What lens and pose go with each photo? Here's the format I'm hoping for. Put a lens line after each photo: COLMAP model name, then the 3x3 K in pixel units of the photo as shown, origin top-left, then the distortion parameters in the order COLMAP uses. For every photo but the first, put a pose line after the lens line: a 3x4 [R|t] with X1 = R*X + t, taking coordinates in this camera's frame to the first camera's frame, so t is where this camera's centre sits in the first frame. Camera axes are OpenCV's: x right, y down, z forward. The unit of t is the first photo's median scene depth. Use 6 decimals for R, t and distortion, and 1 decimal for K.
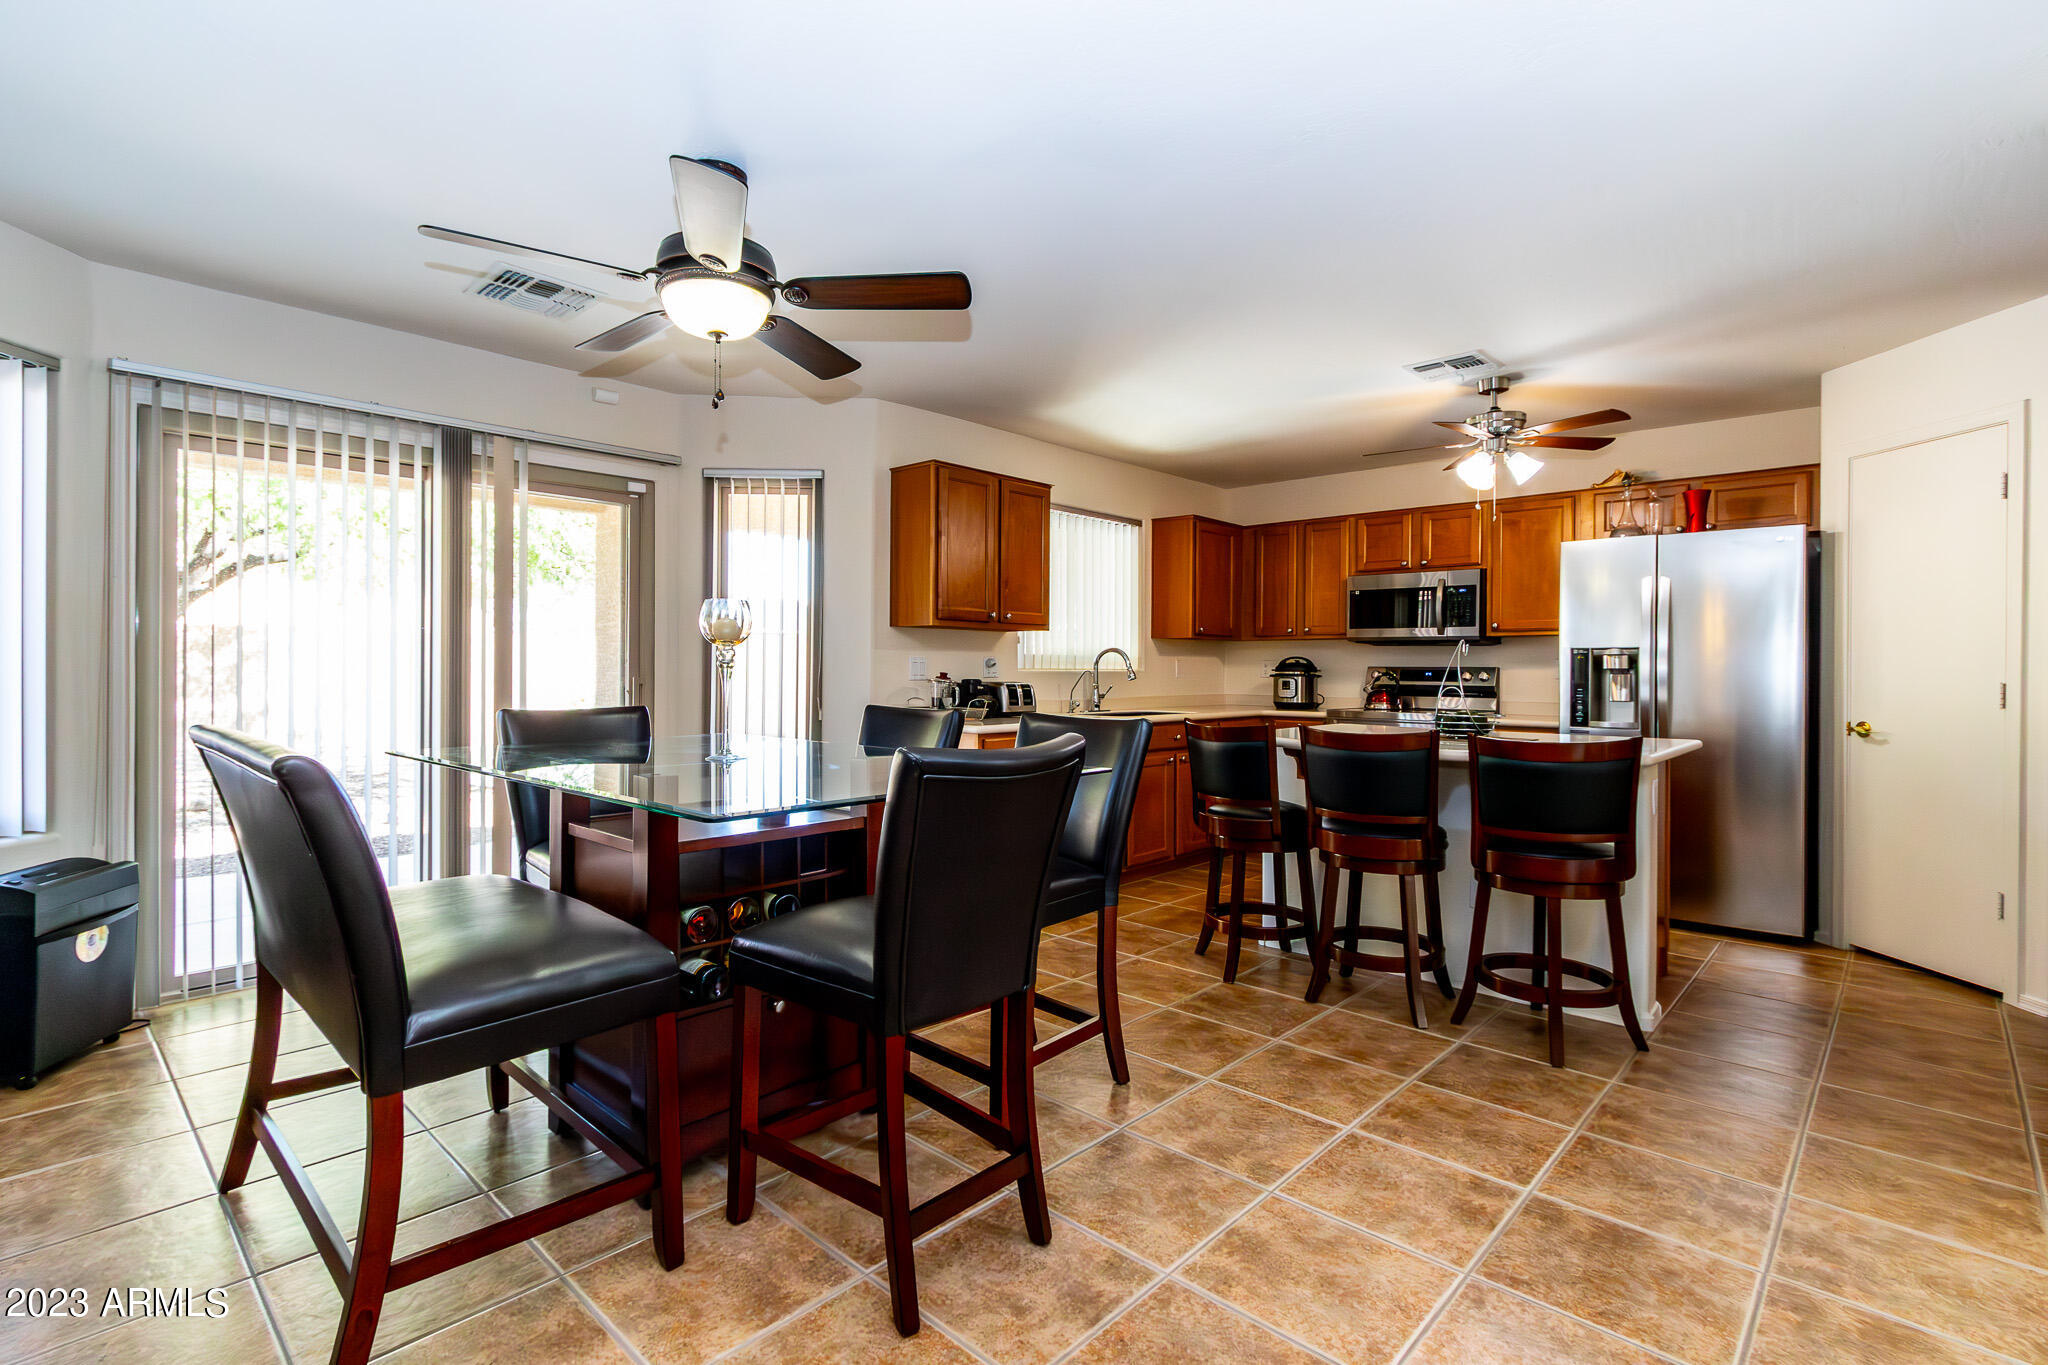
lens RADIAL K [[945.7, 0, 994.6], [0, 945.7, 671.4], [0, 0, 1]] dist [0.002677, 0.000838]
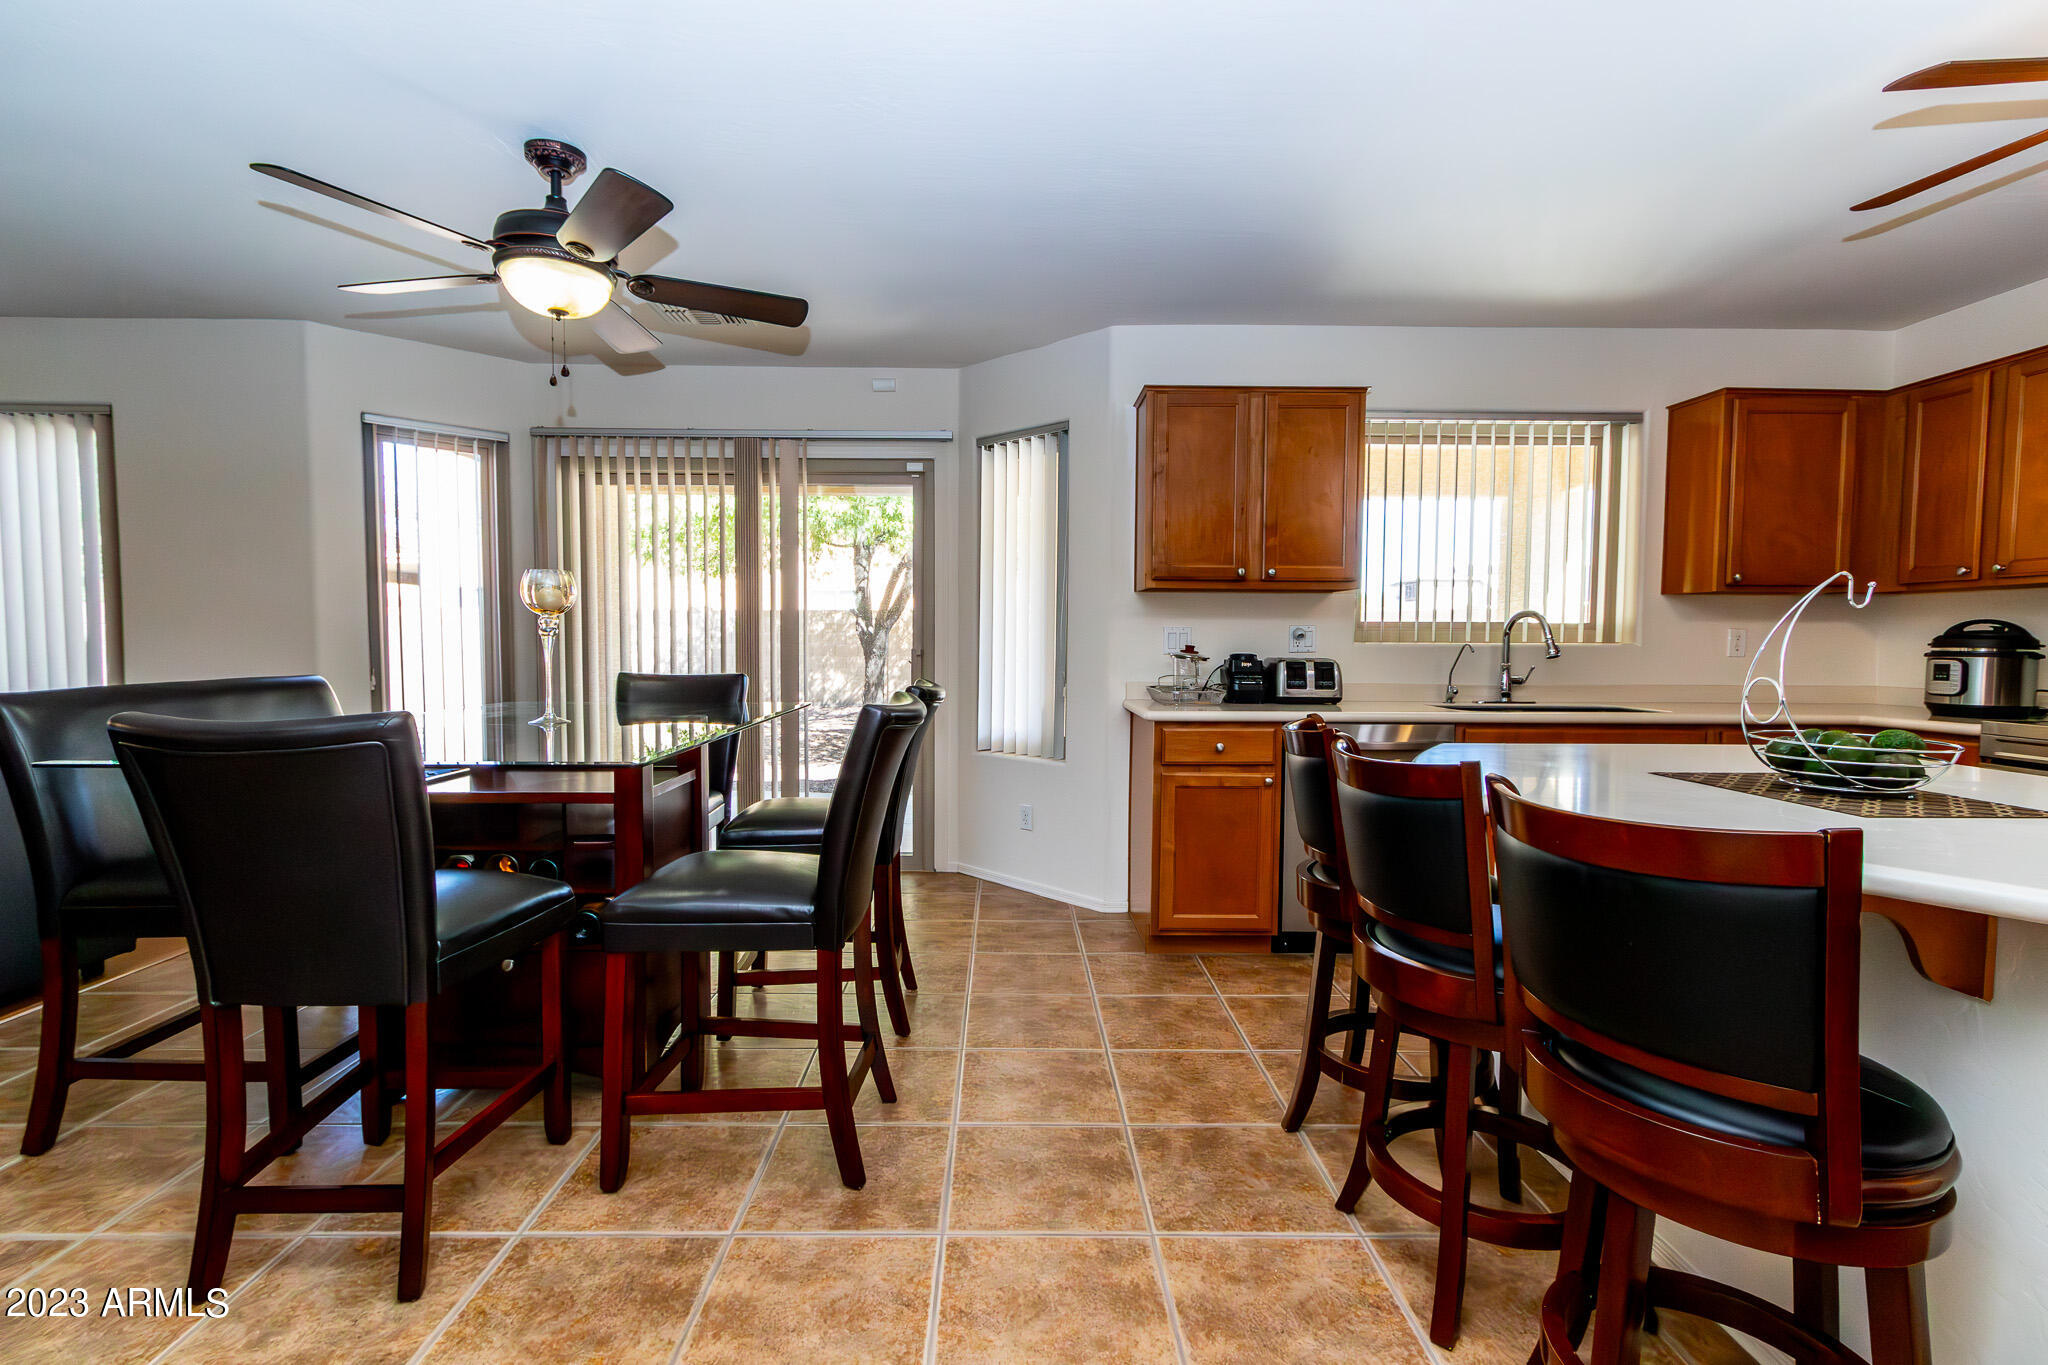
lens RADIAL K [[935.6, 0, 1024.0], [0, 935.6, 682.5], [0, 0, 1]] dist [0.004589, 0.000255]
pose [[0.708825, 0.030873, -0.704708, 0.409062], [-0.005166, 0.999242, 0.038580, 0.003083], [0.705365, -0.023706, 0.708447, 0.318032]]
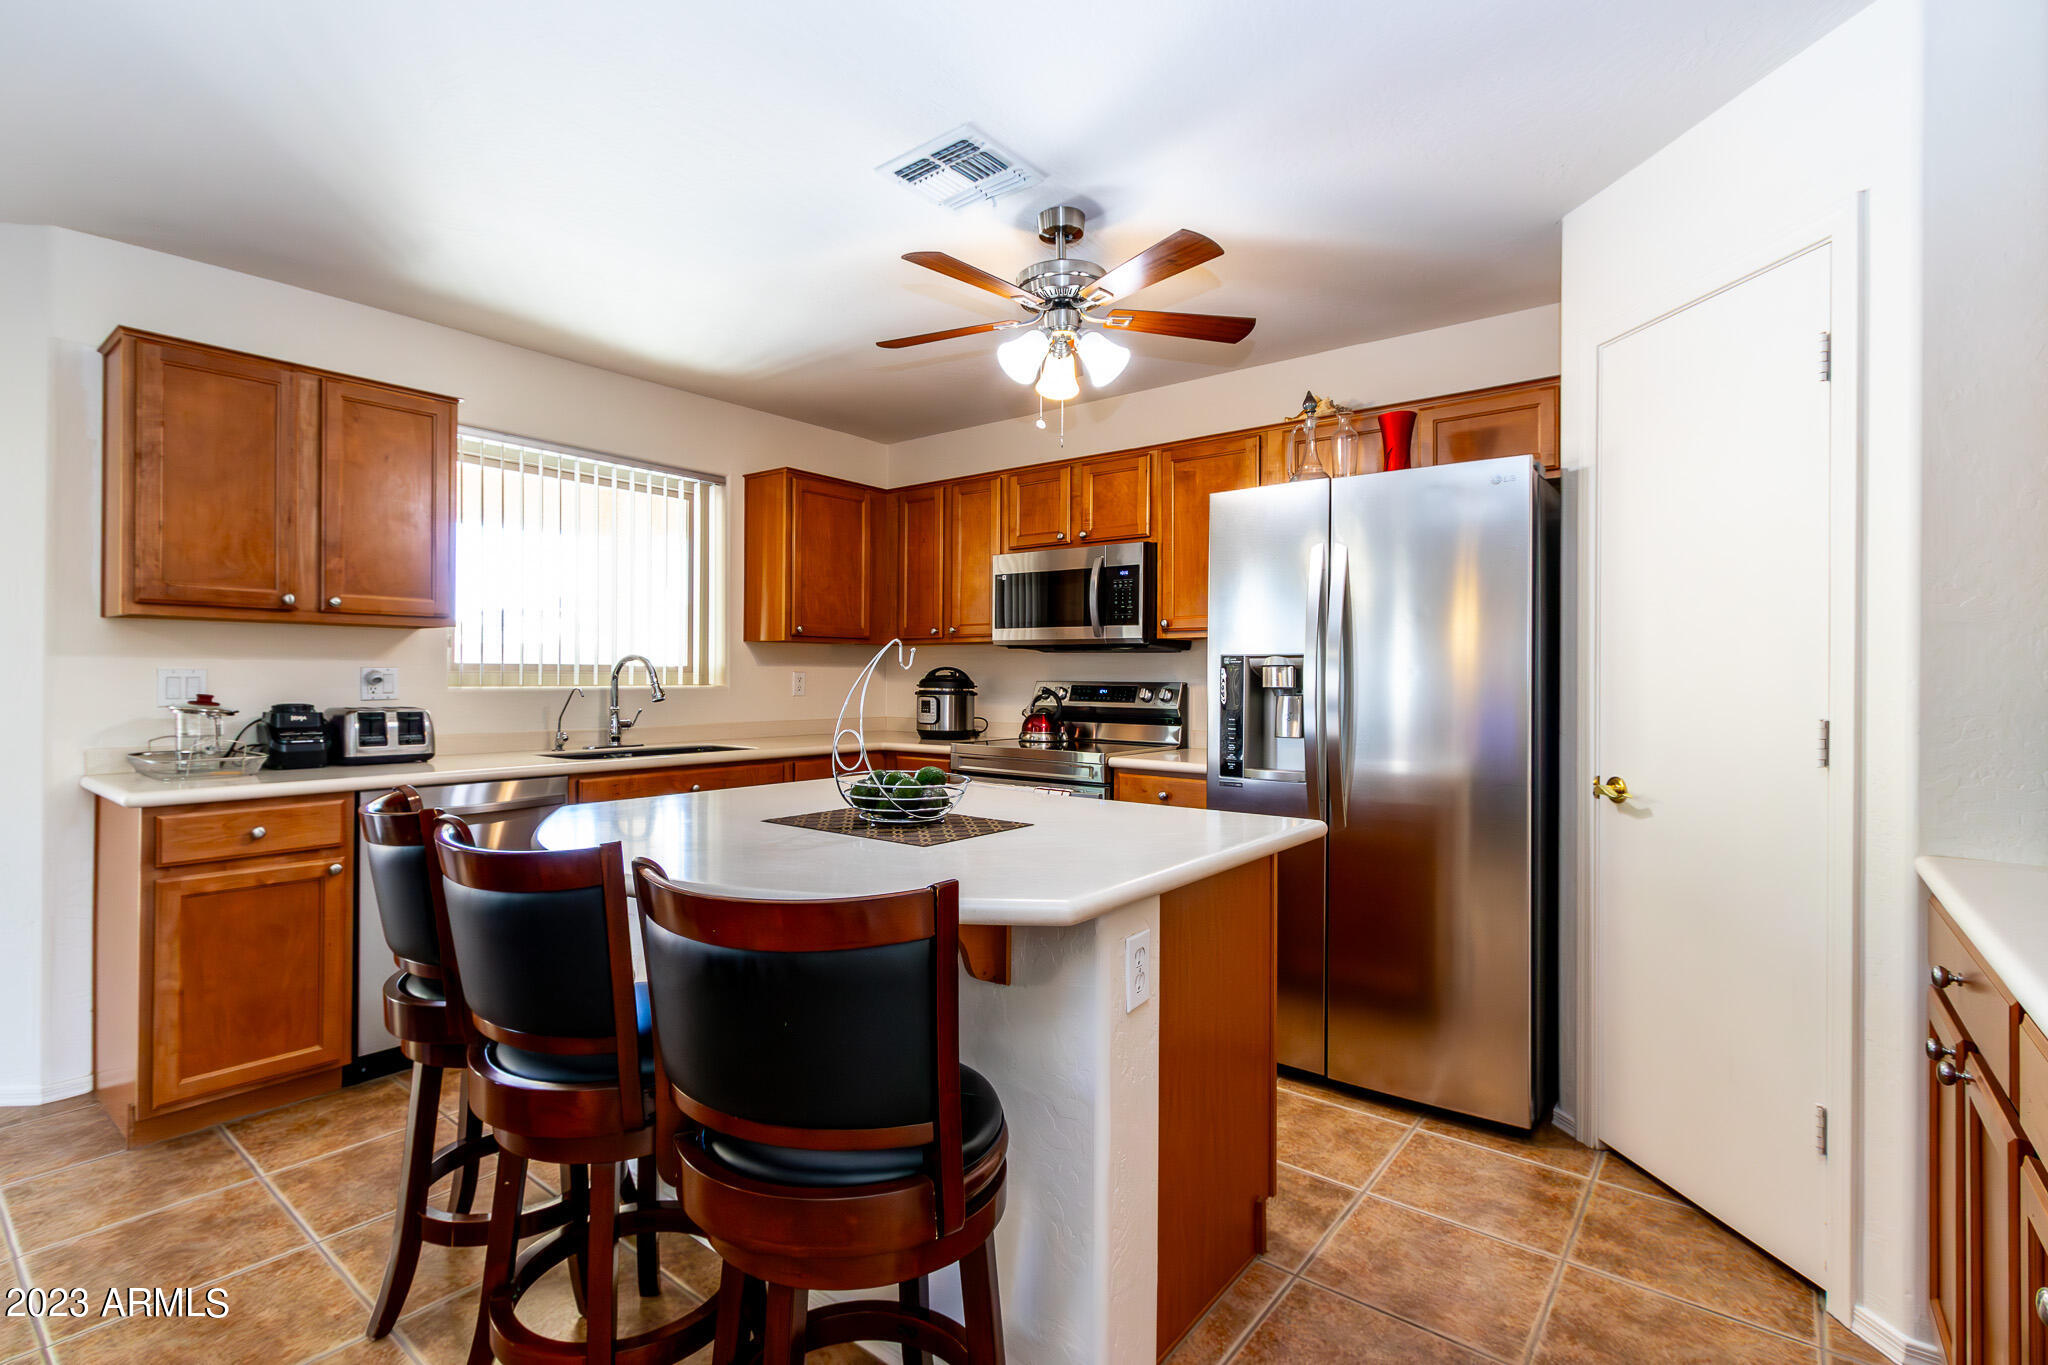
lens RADIAL K [[948.0, 0, 987.1], [0, 948.0, 676.6], [0, 0, 1]] dist [0.004654, 0.000112]
pose [[0.996695, -0.000036, 0.081235, 0.384148], [0.000269, 0.999996, -0.002864, -0.008127], [-0.081235, 0.002876, 0.996691, 0.352581]]
